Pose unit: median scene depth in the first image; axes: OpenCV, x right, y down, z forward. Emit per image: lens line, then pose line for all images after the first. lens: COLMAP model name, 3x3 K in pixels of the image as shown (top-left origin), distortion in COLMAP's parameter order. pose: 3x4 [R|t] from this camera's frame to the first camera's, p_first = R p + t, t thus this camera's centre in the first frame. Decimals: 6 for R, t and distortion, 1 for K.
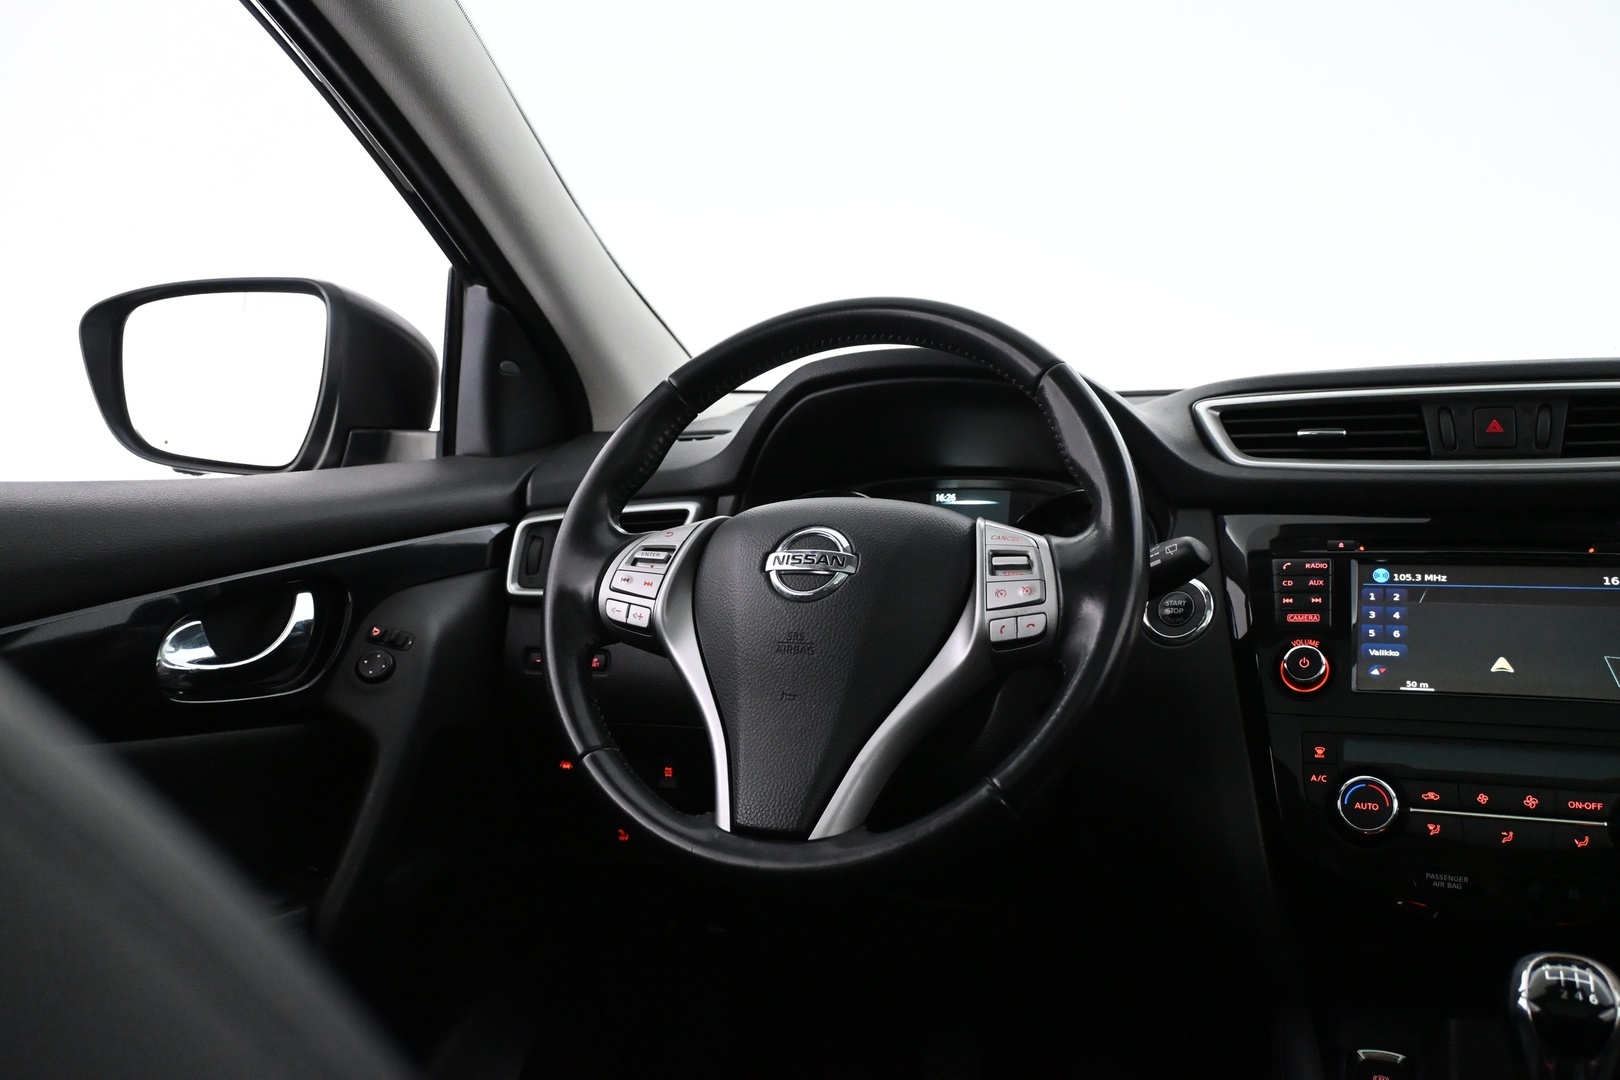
lens RADIAL K [[1411.3, 0, 815.4], [0, 1411.3, 535.2], [0, 0, 1]] dist [-0.003846, -0.001854]
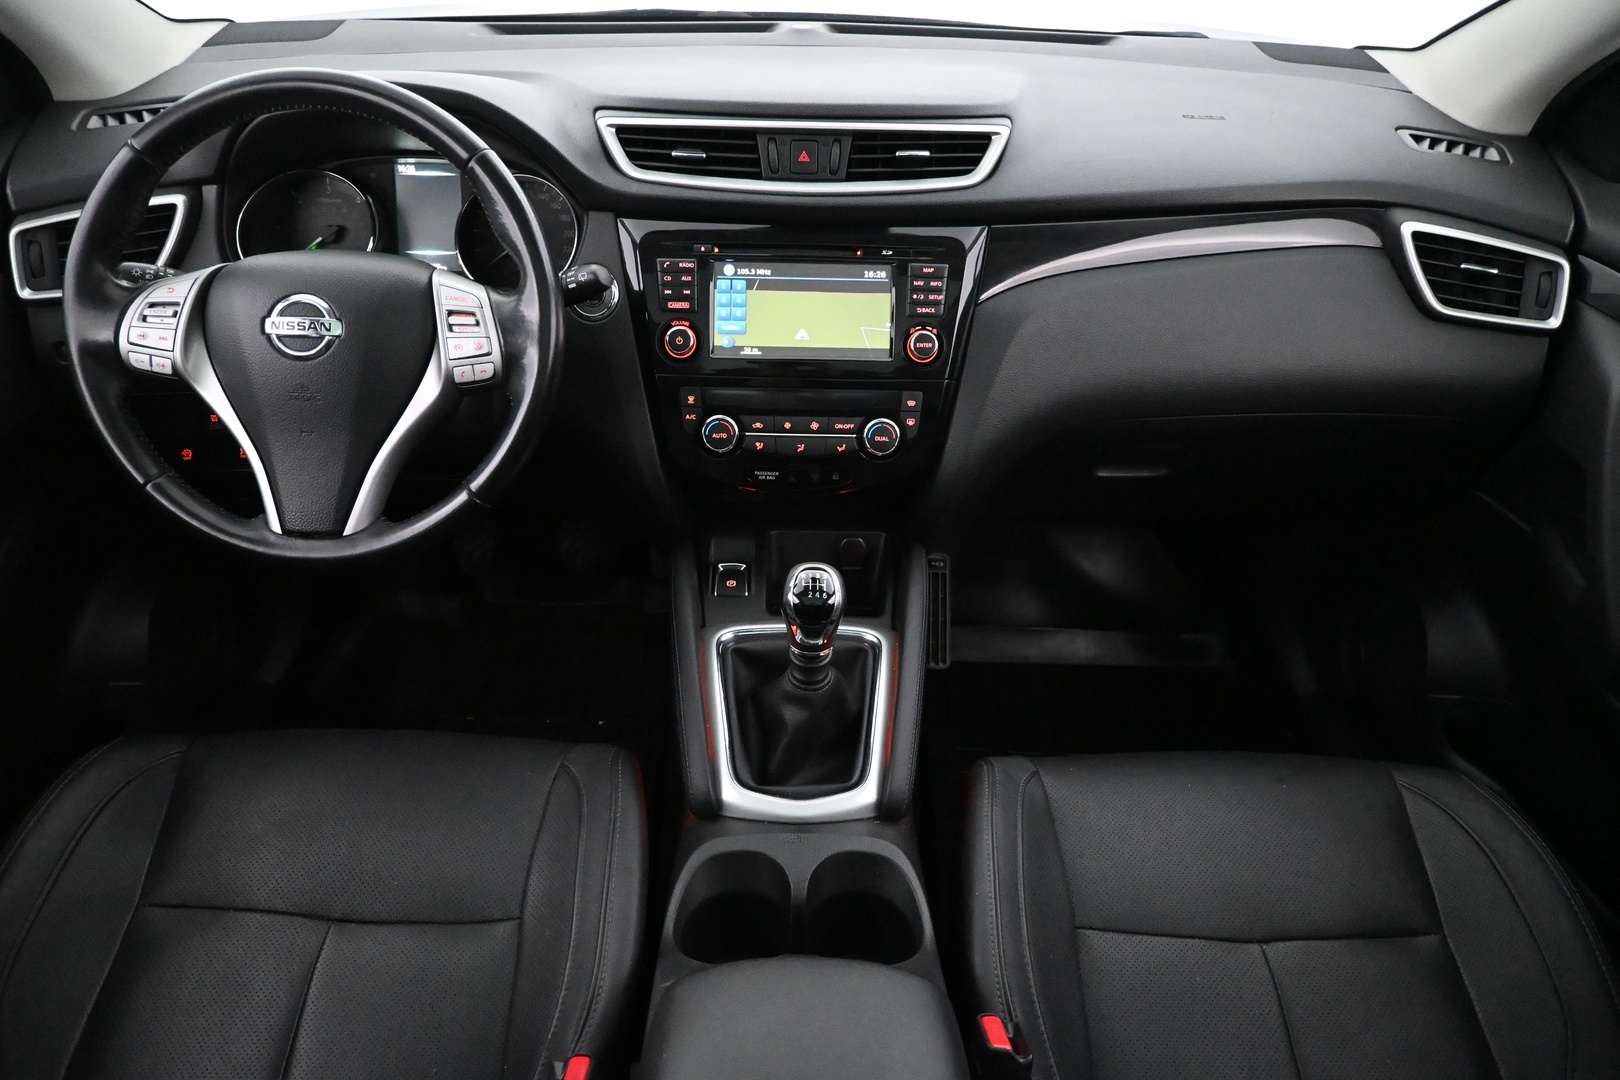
lens RADIAL K [[1089.2, 0, 809.3], [0, 1089.2, 532.8], [0, 0, 1]] dist [-0.010089, 0.002759]
pose [[0.922766, -0.176794, 0.342413, 0.048646], [-0.017935, 0.867888, 0.496437, -0.308038], [-0.384943, -0.464236, 0.797686, -0.051203]]
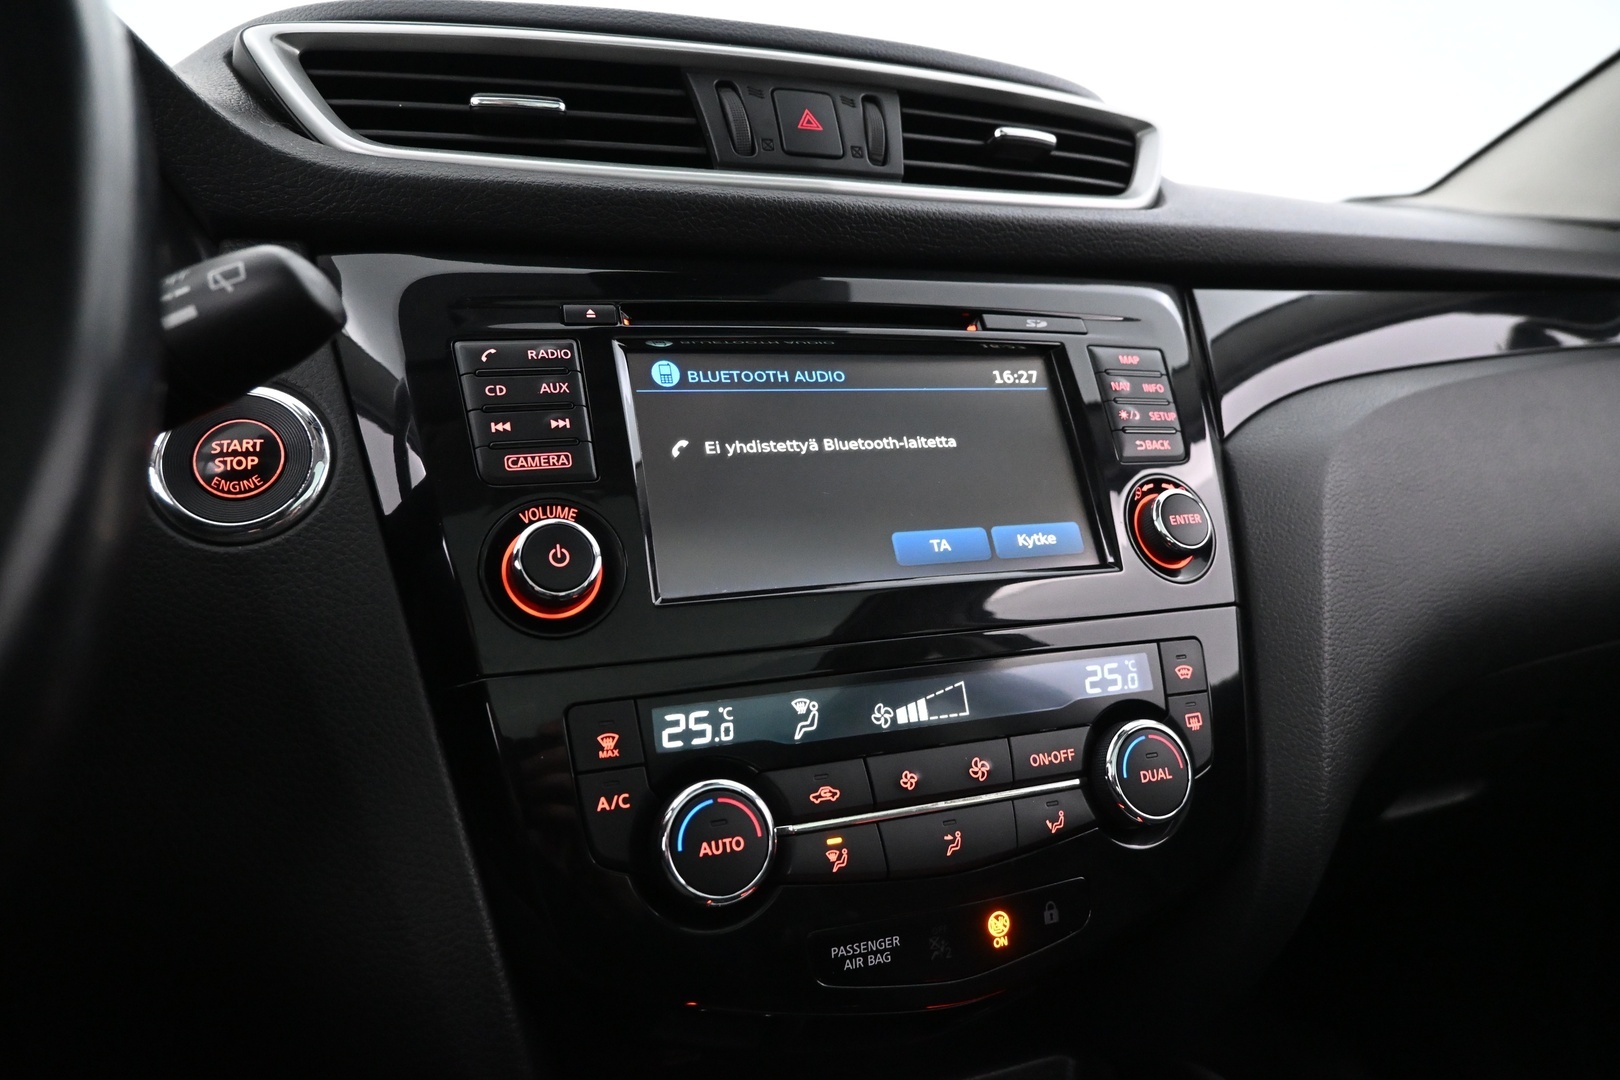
lens RADIAL K [[1089.2, 0, 808.9], [0, 1089.2, 537.8], [0, 0, 1]] dist [-0.010089, 0.002759]
pose [[0.719427, -0.088845, 0.688862, 0.165434], [0.024791, 0.994438, 0.102366, 0.051258], [-0.694125, -0.056568, 0.717628, 0.705495]]
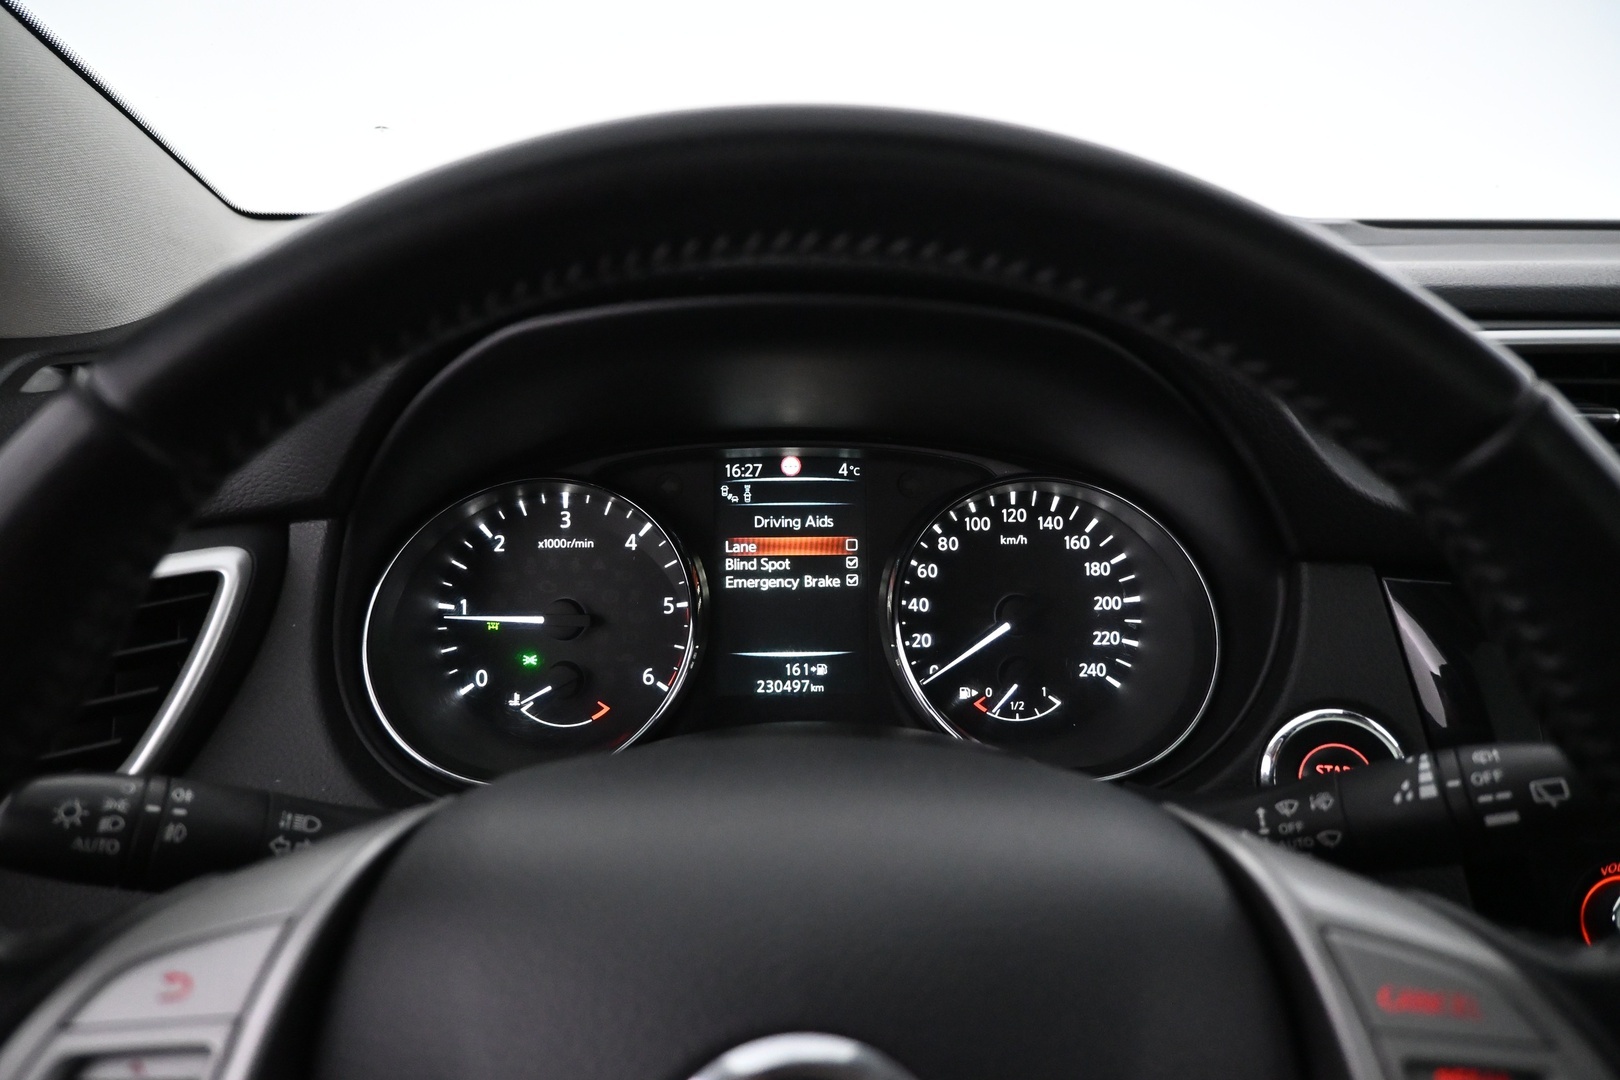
lens RADIAL K [[1089.2, 0, 806.8], [0, 1089.2, 522.9], [0, 0, 1]] dist [-0.010089, 0.002759]
pose [[0.919038, -0.102996, 0.380474, -0.064570], [0.006066, 0.968839, 0.247617, -0.149897], [-0.394122, -0.225262, 0.891025, 0.826535]]
